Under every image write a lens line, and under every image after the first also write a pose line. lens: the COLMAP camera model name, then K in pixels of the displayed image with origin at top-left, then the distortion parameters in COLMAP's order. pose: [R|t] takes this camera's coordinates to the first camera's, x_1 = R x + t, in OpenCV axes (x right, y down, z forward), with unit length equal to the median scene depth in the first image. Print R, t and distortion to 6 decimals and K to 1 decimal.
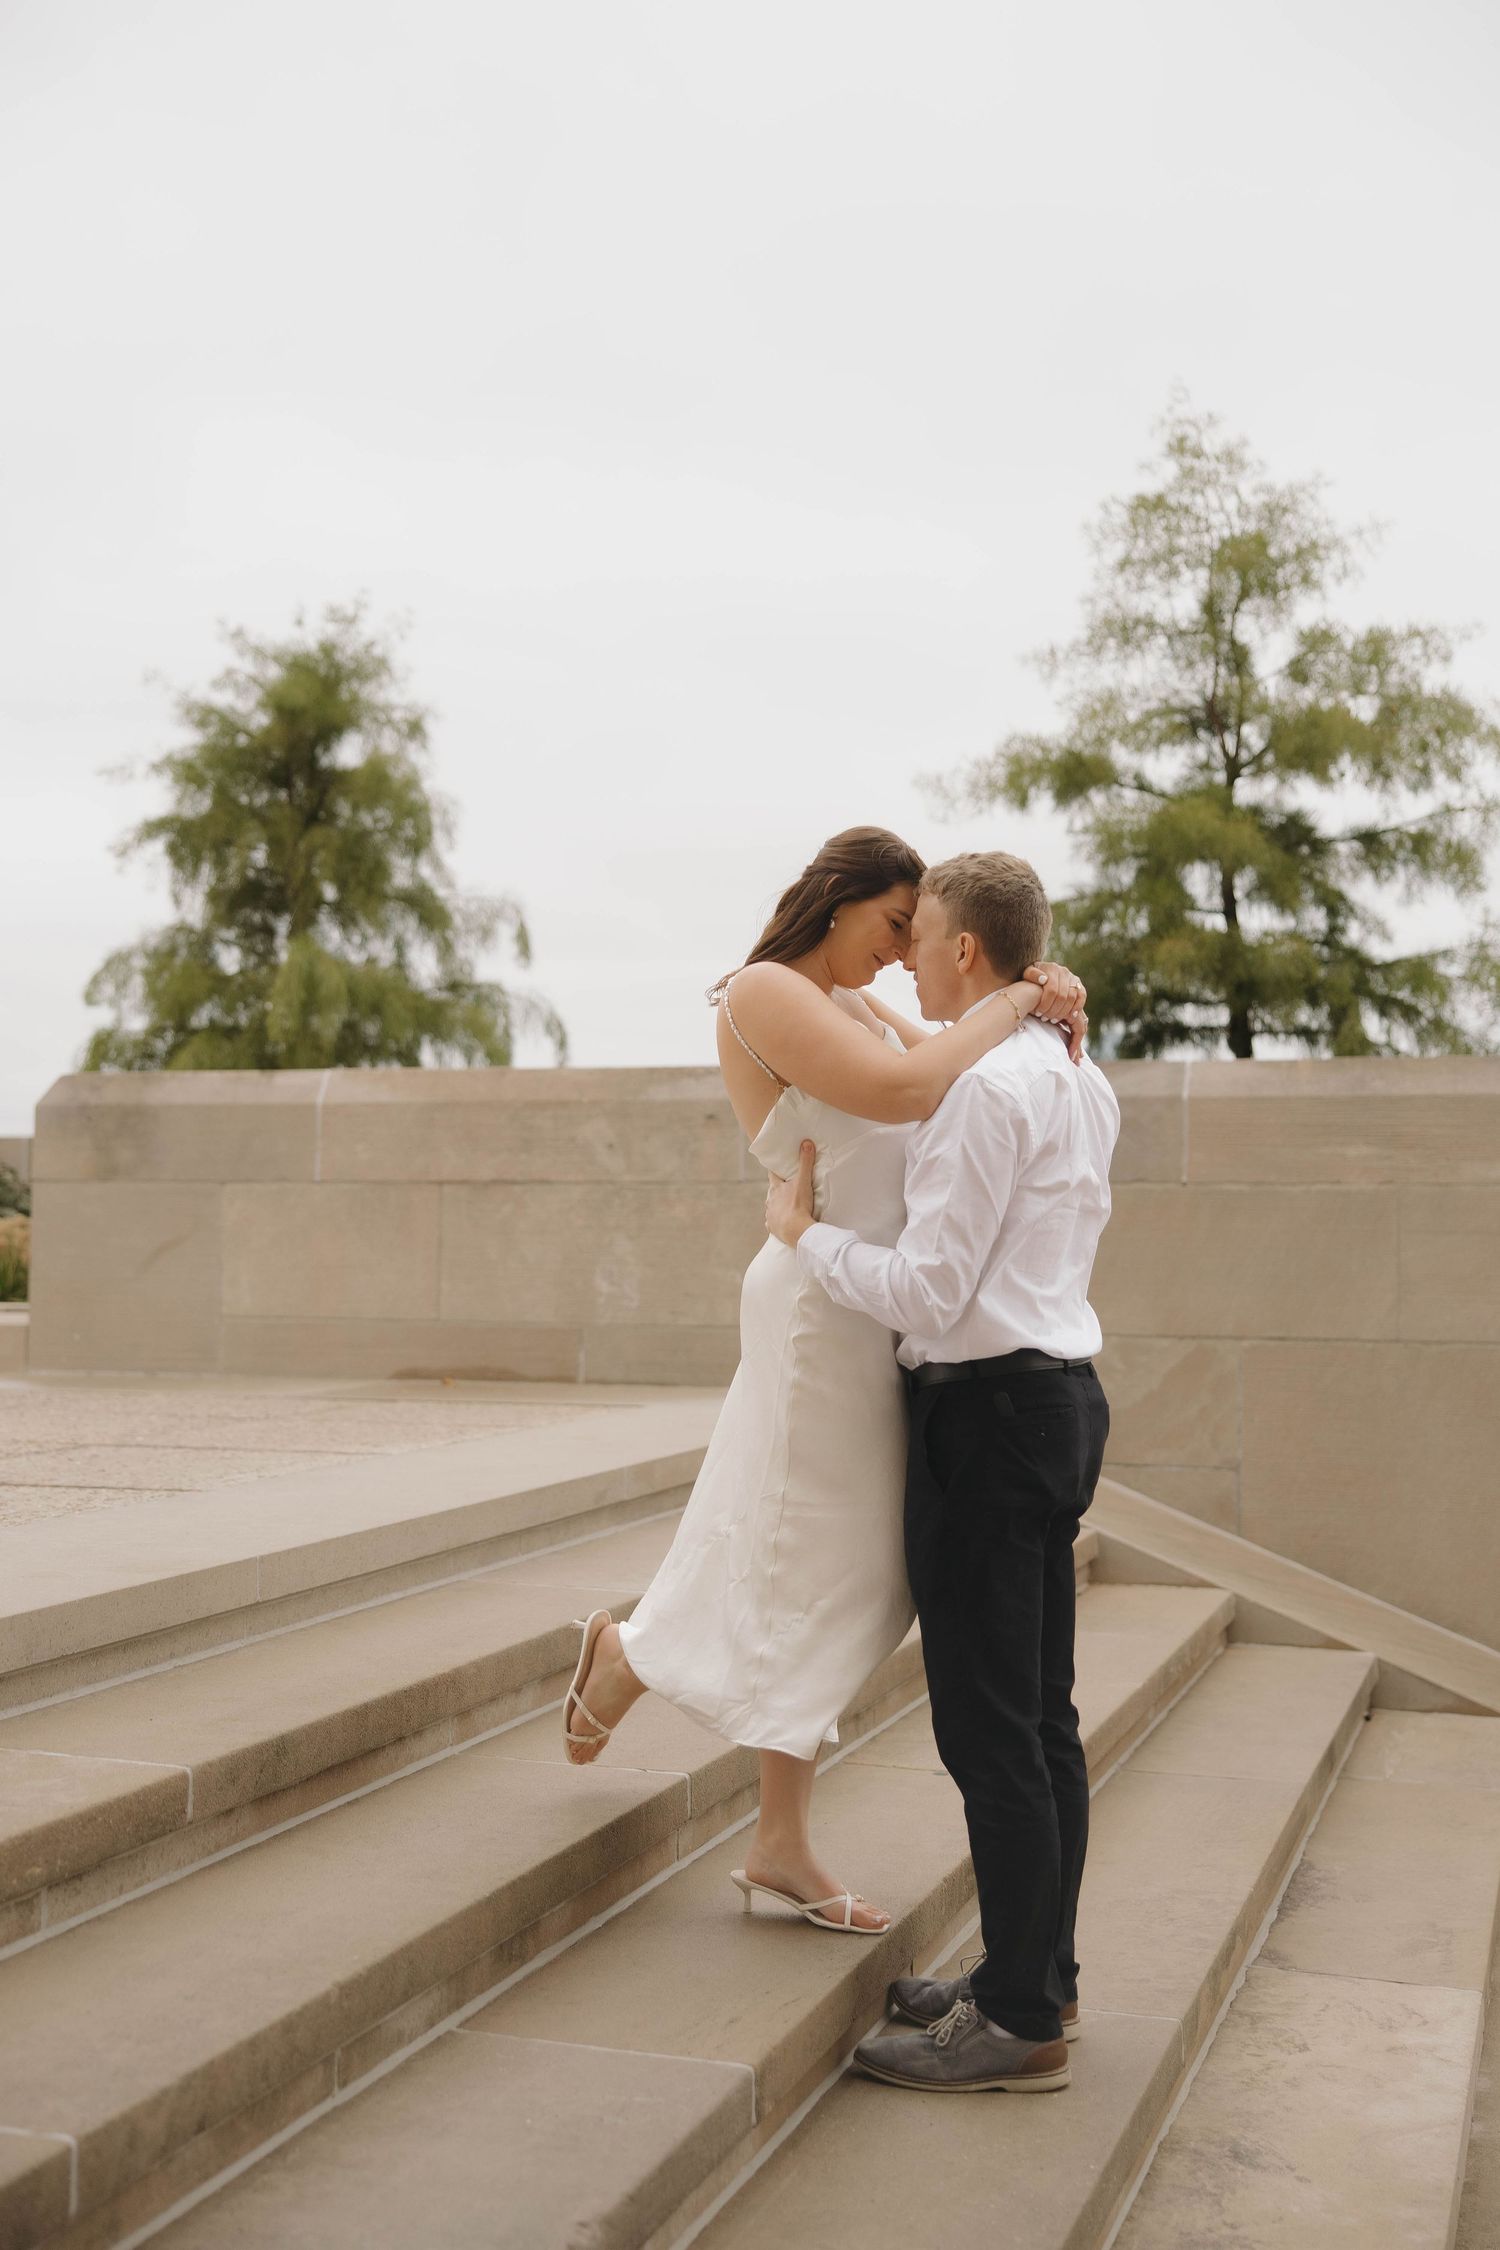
lens RADIAL K [[2583.7, 0, 750.0], [0, 2583.7, 1125.0], [0, 0, 1]] dist [-0.069143, 0.015238]
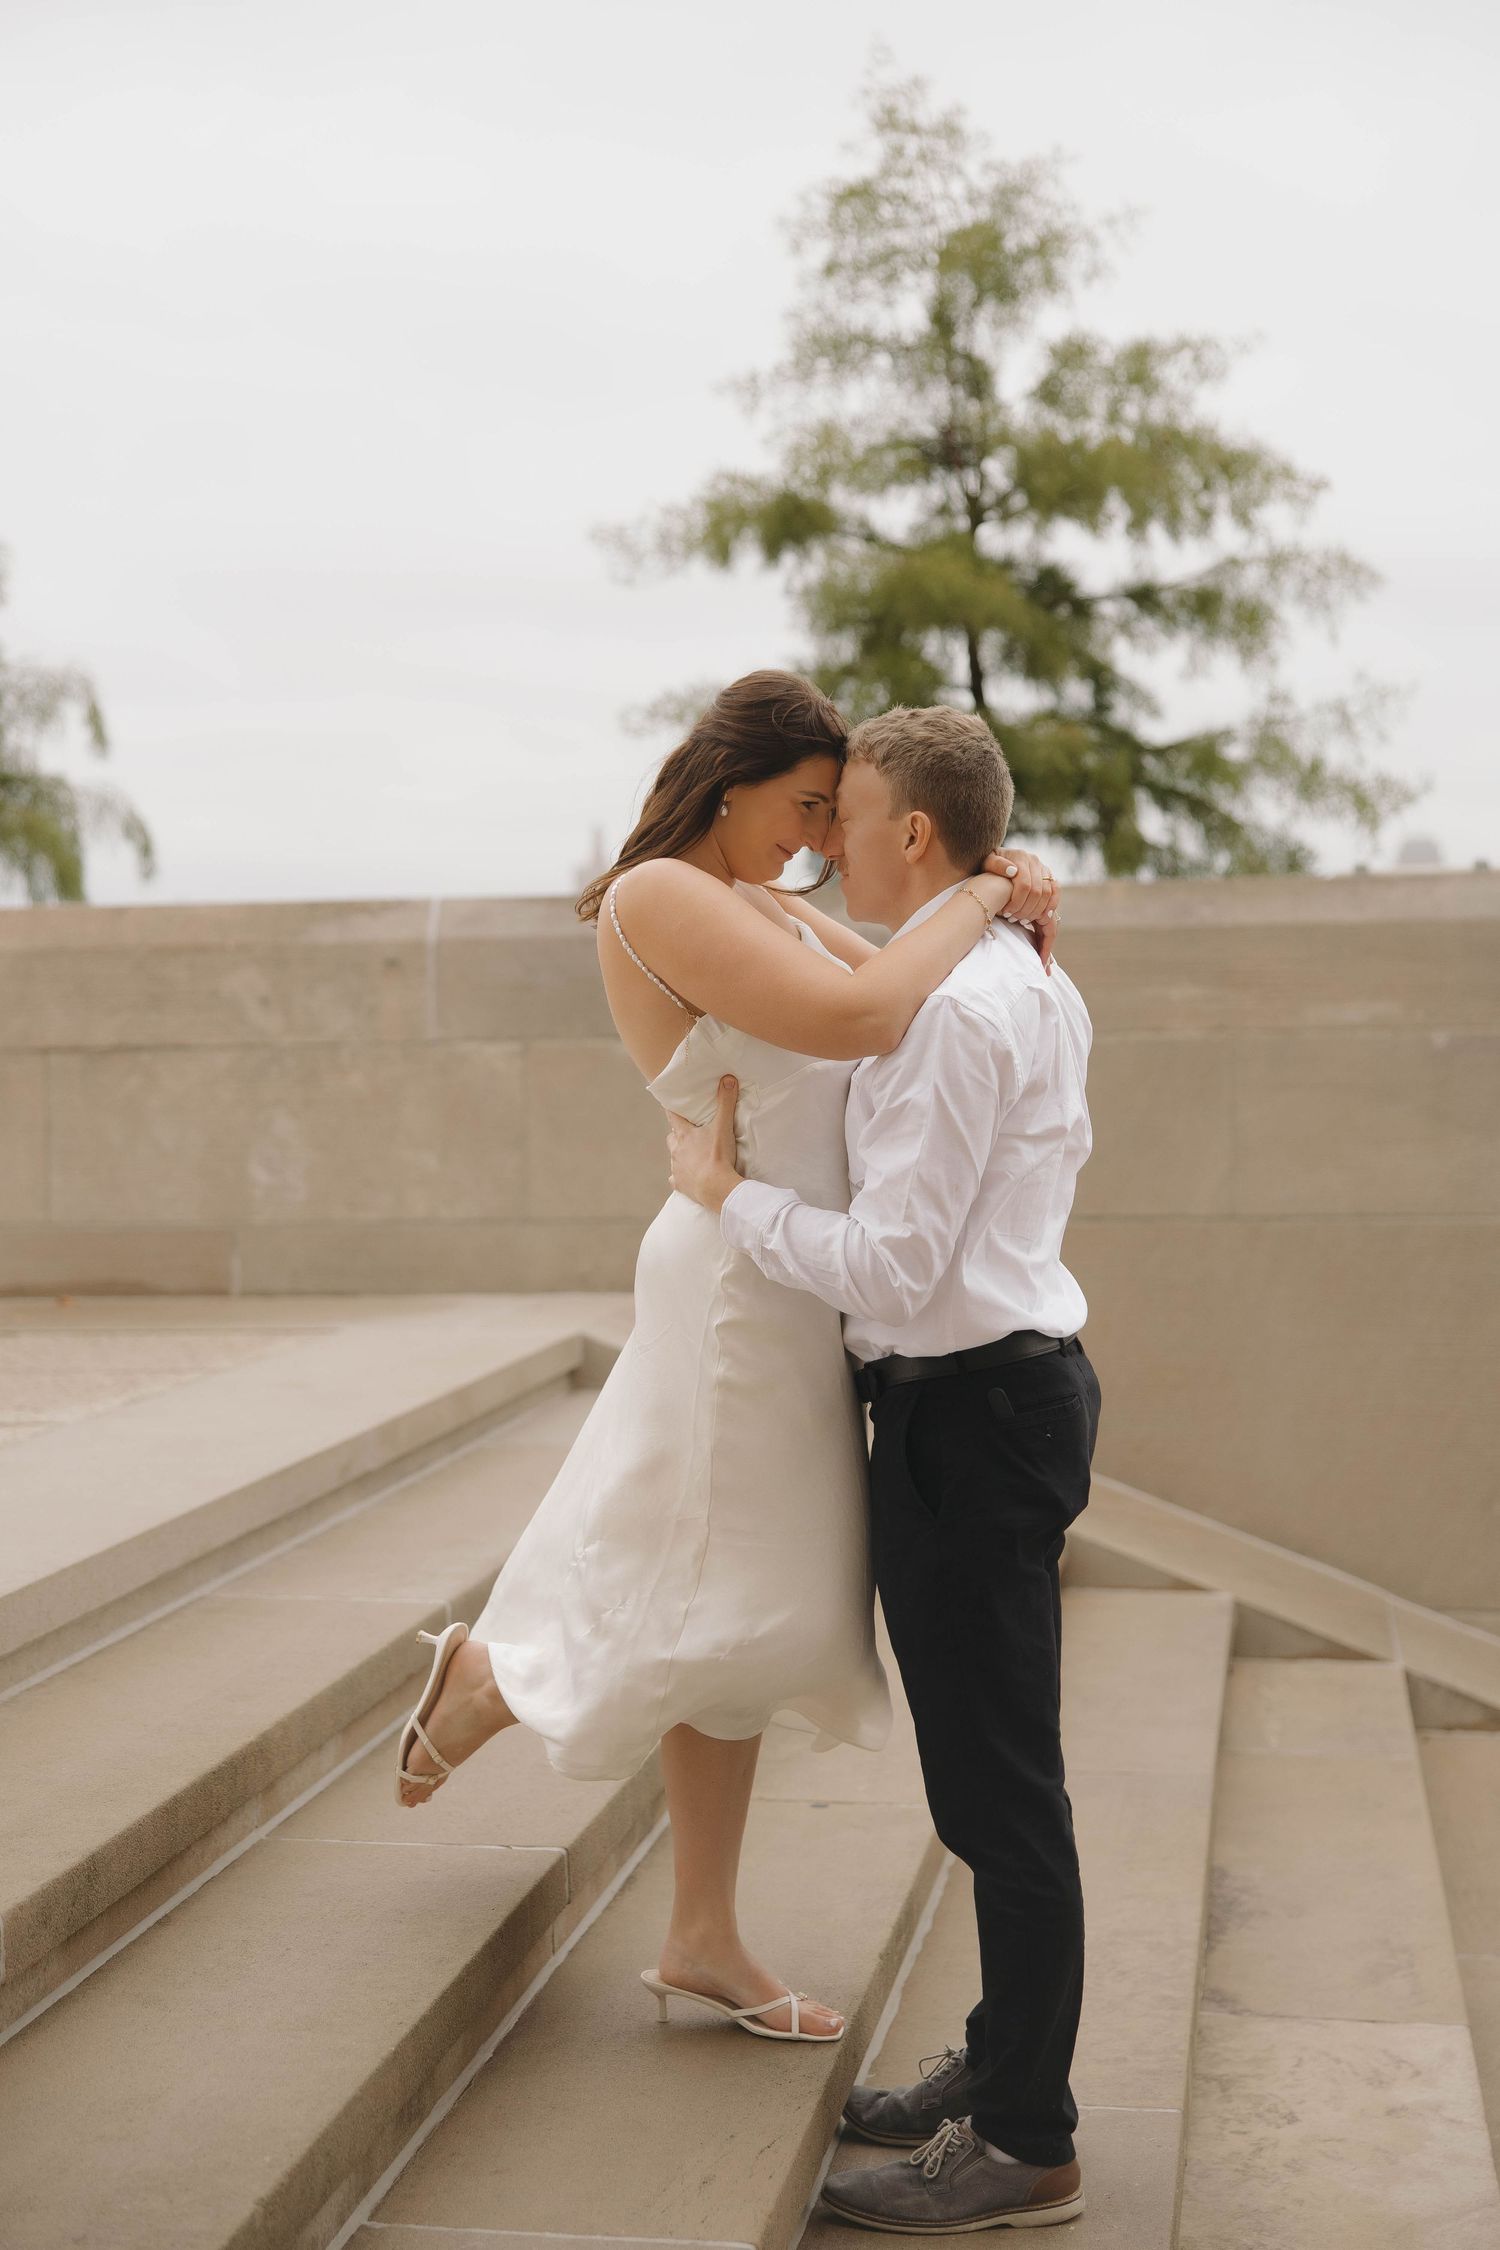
lens RADIAL K [[3111.3, 0, 752.1], [0, 3111.3, 1077.9], [0, 0, 1]] dist [-0.075952, 0.096945]
pose [[0.988208, -0.028980, 0.150349, -0.102498], [0.020319, 0.998061, 0.058829, -0.045063], [-0.151762, -0.055081, 0.986881, 0.040737]]
